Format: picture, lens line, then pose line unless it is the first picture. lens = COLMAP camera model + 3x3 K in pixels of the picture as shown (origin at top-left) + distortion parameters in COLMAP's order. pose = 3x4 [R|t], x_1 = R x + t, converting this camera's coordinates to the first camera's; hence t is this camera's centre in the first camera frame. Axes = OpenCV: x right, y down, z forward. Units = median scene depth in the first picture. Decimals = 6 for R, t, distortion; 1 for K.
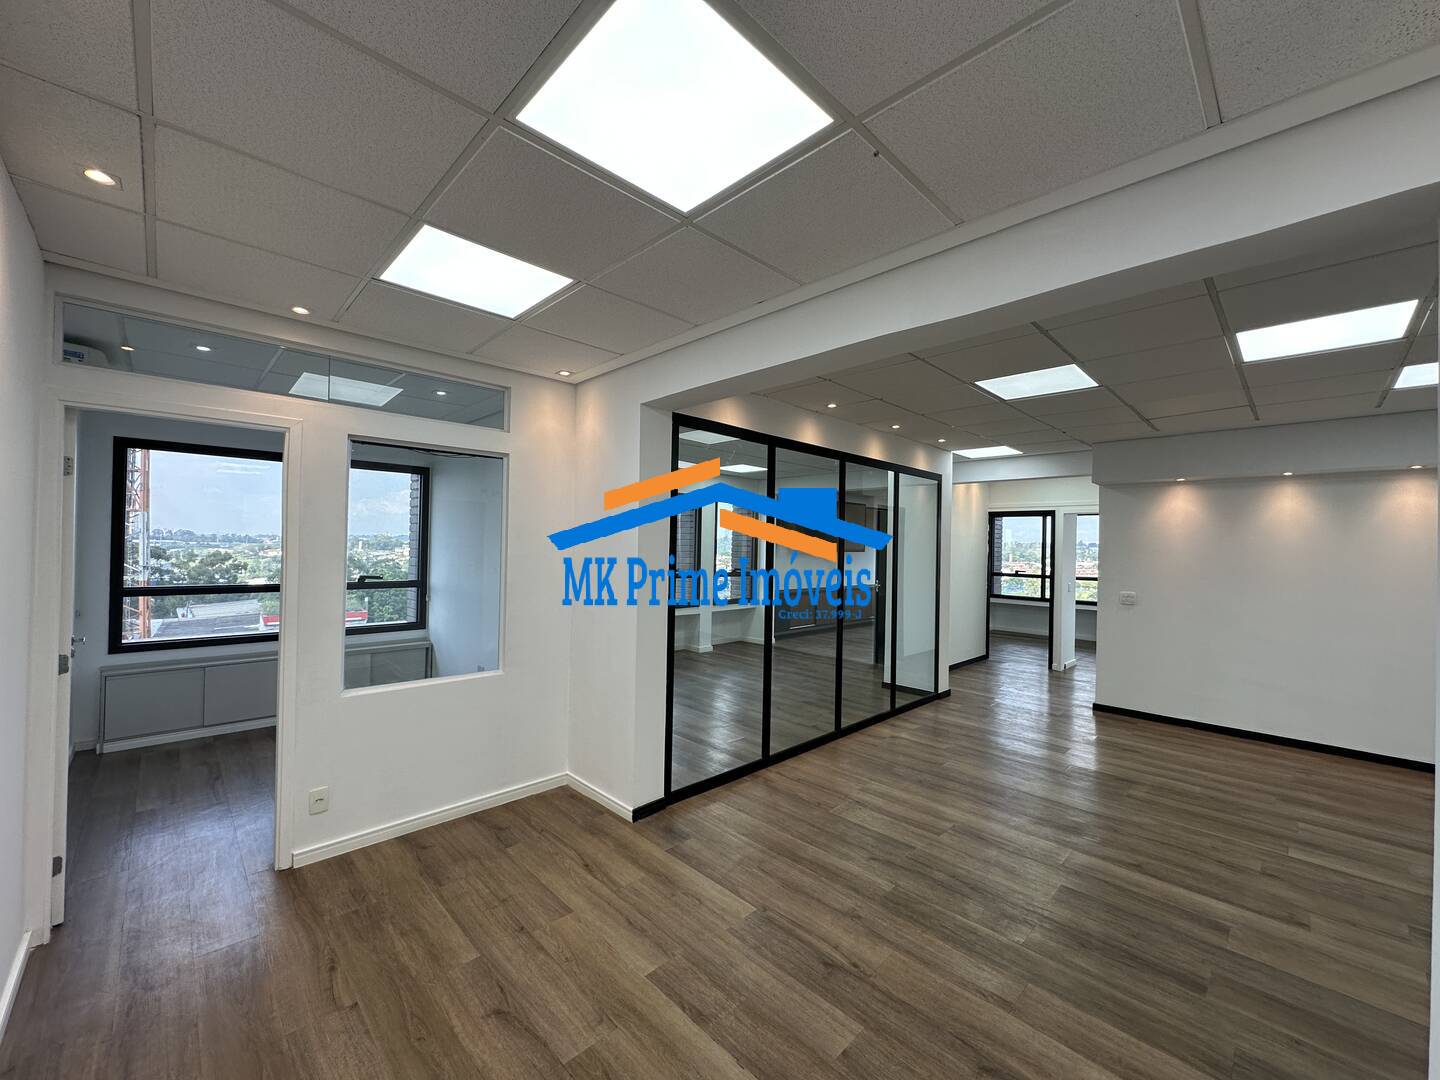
lens RADIAL K [[574.0, 0, 720.7], [0, 574.0, 540.6], [0, 0, 1]] dist [-0.003758, 0.000569]
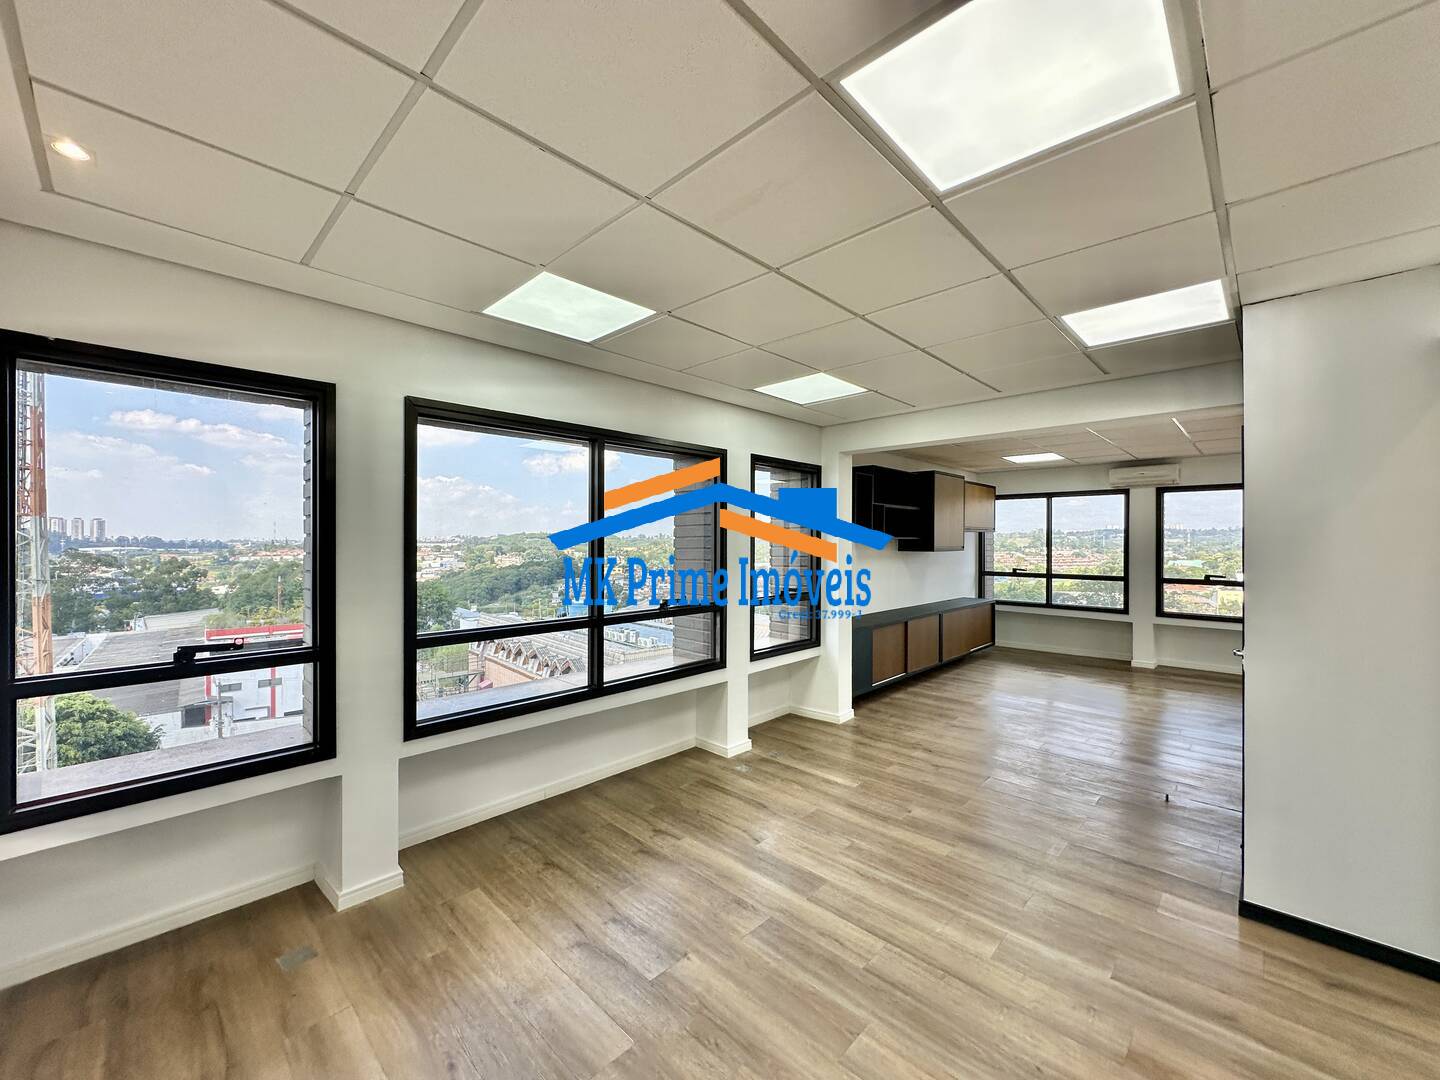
lens RADIAL K [[574.0, 0, 720.7], [0, 574.0, 540.6], [0, 0, 1]] dist [-0.003758, 0.000569]
pose [[0.999396, -0.019750, 0.028593, -0.130972], [0.019541, 0.999780, 0.007569, -0.005369], [-0.028736, -0.007005, 0.999562, 1.173891]]
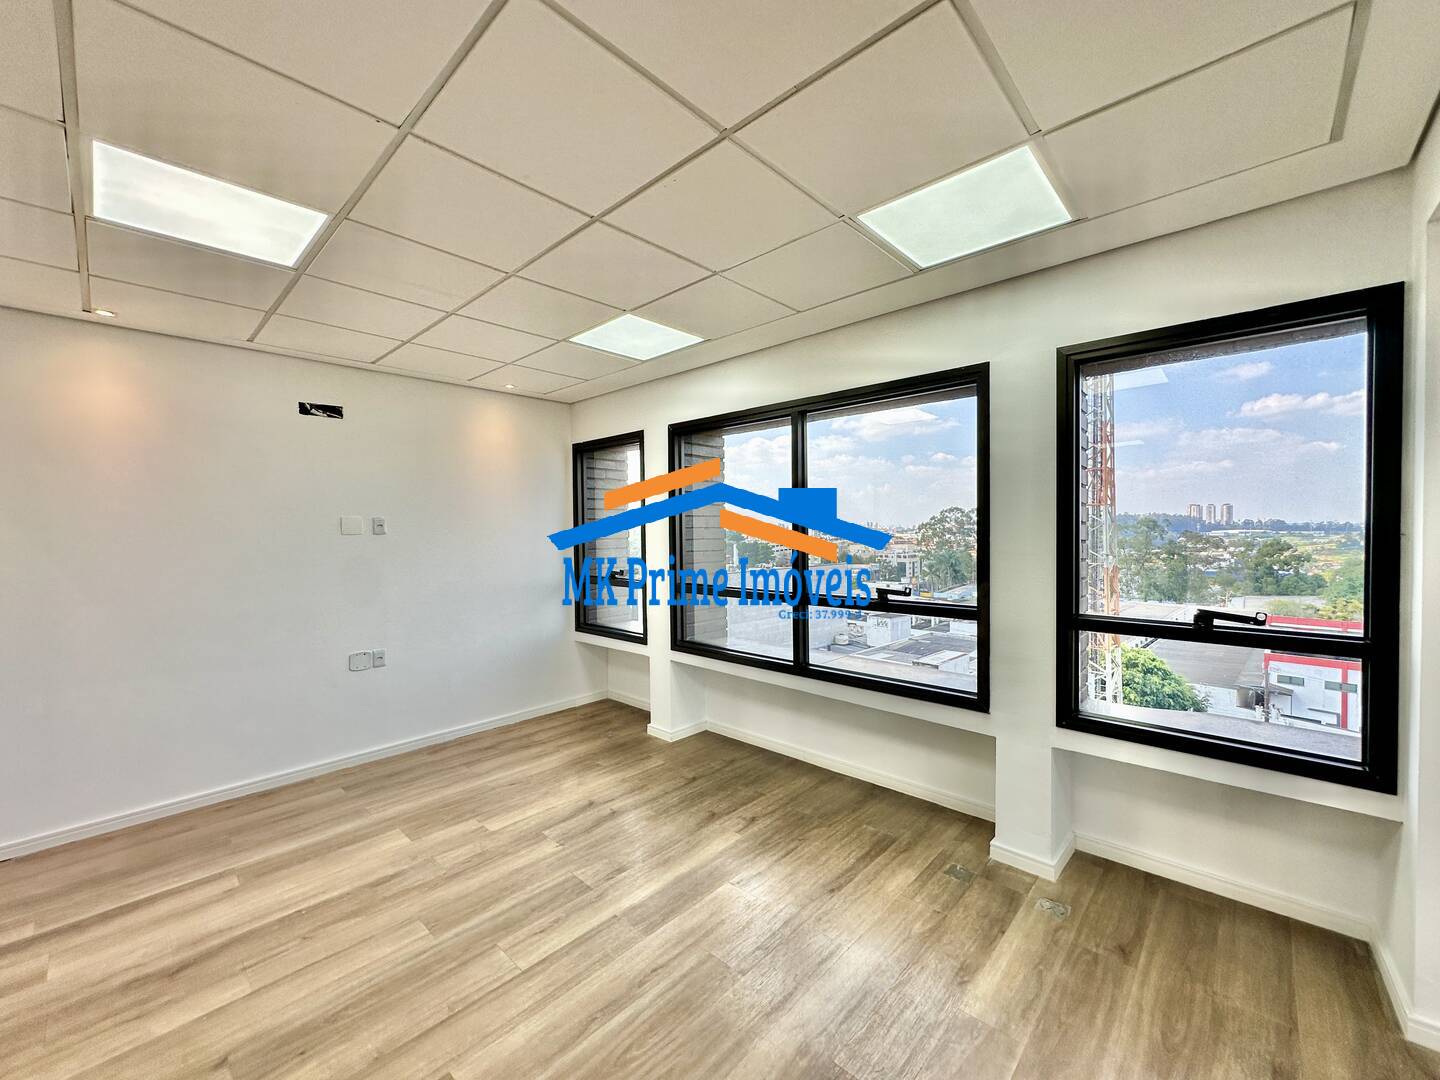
lens RADIAL K [[575.2, 0, 721.5], [0, 575.2, 539.8], [0, 0, 1]] dist [-0.002995, 0.000666]
pose [[0.046604, -0.002676, -0.998910, 0.658689], [0.019211, 0.999814, -0.001782, 0.037979], [0.998729, -0.019107, 0.046647, 2.007584]]
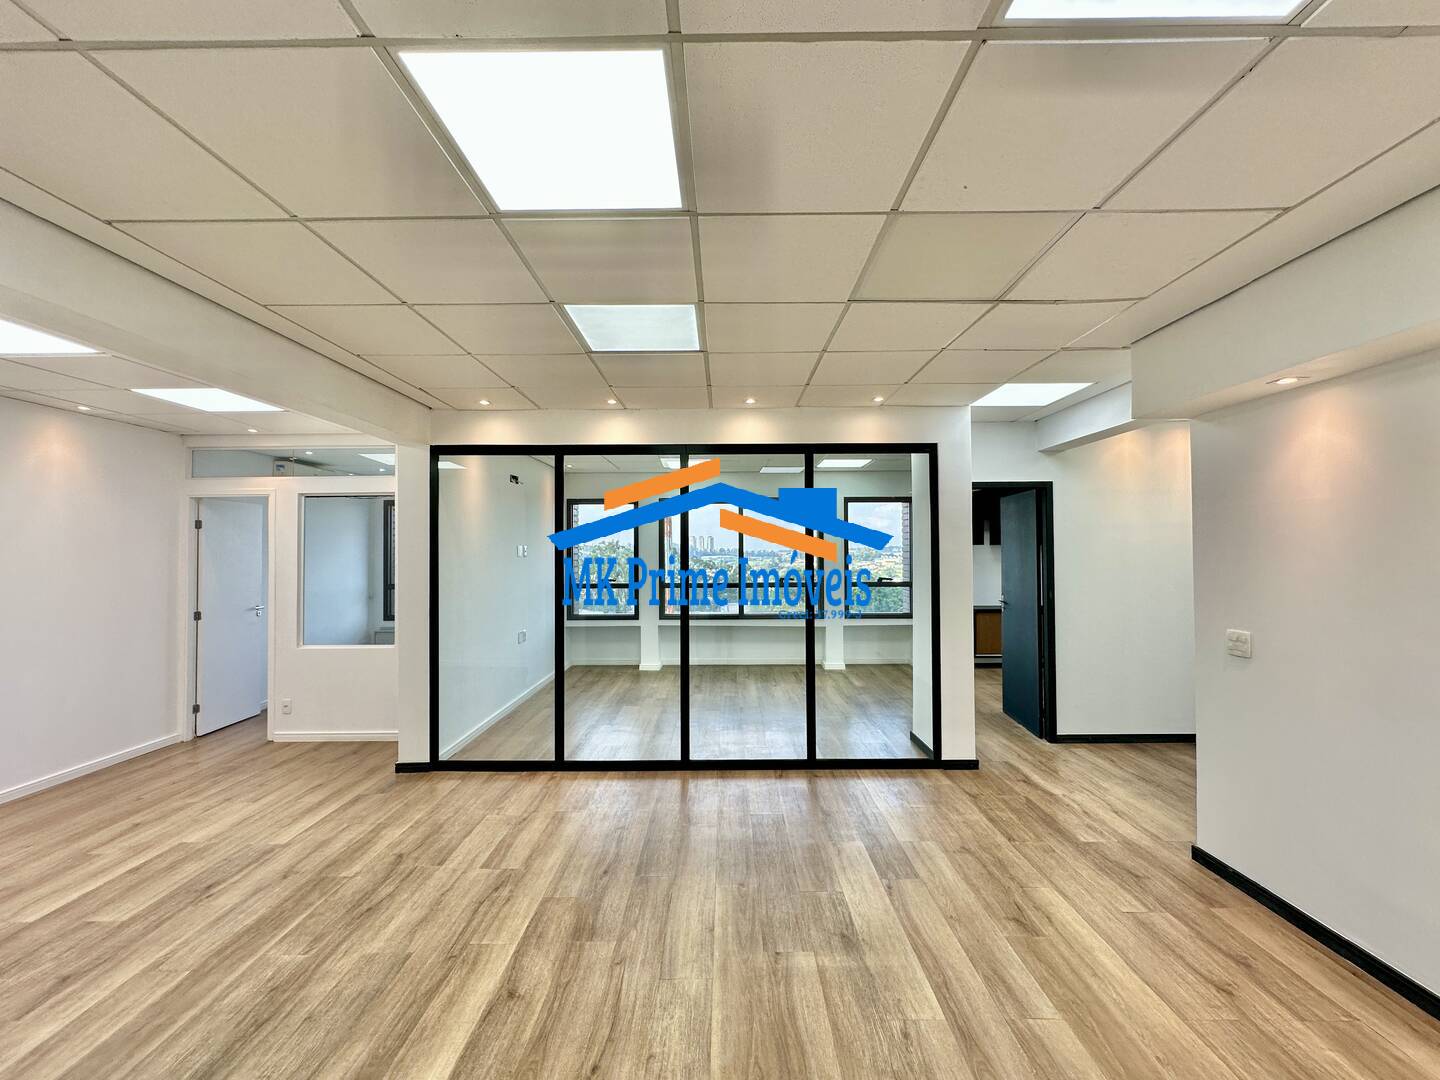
lens RADIAL K [[574.0, 0, 720.7], [0, 574.0, 540.6], [0, 0, 1]] dist [-0.003758, 0.000569]
pose [[0.708574, -0.036998, -0.704666, 1.185802], [0.025500, 0.999315, -0.026826, 0.025808], [0.705175, 0.001039, 0.709032, 0.563110]]
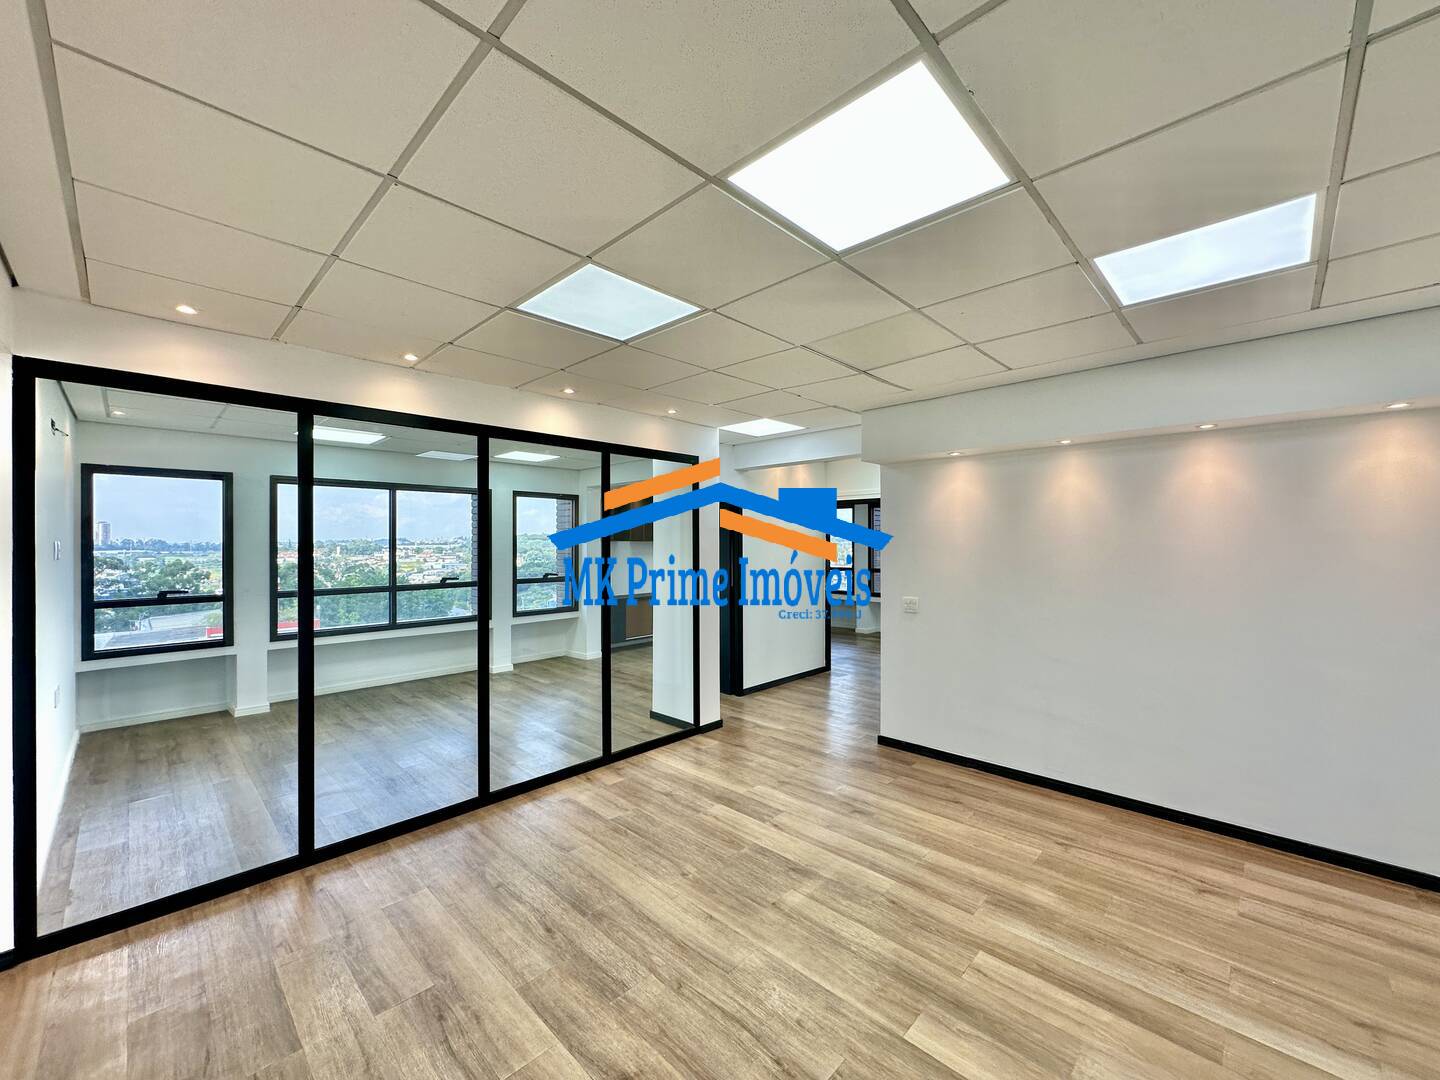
lens RADIAL K [[574.0, 0, 720.7], [0, 574.0, 540.6], [0, 0, 1]] dist [-0.003758, 0.000569]
pose [[0.999416, -0.023802, 0.024530, 0.682737], [0.023648, 0.999699, 0.006555, -0.000666], [-0.024679, -0.005971, 0.999678, 0.330612]]
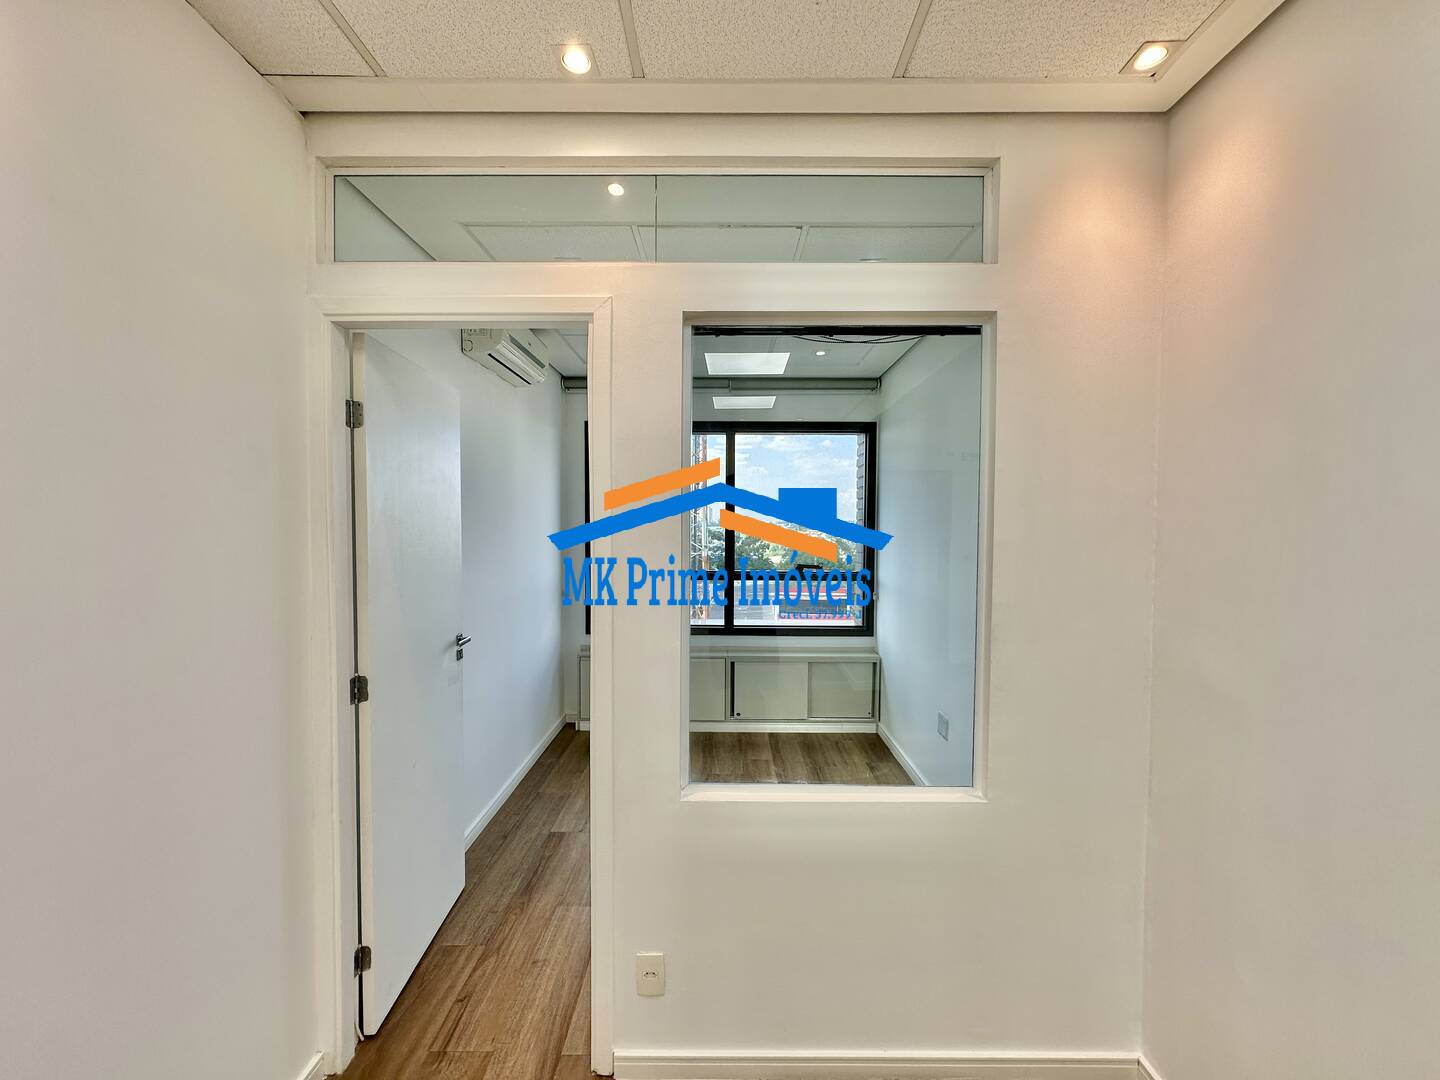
lens RADIAL K [[575.2, 0, 721.5], [0, 575.2, 539.8], [0, 0, 1]] dist [-0.002995, 0.000666]
pose [[0.712901, 0.006079, -0.701239, -0.206924], [0.013150, 0.999671, 0.022034, 0.010382], [0.701142, -0.024929, 0.712586, 0.529117]]
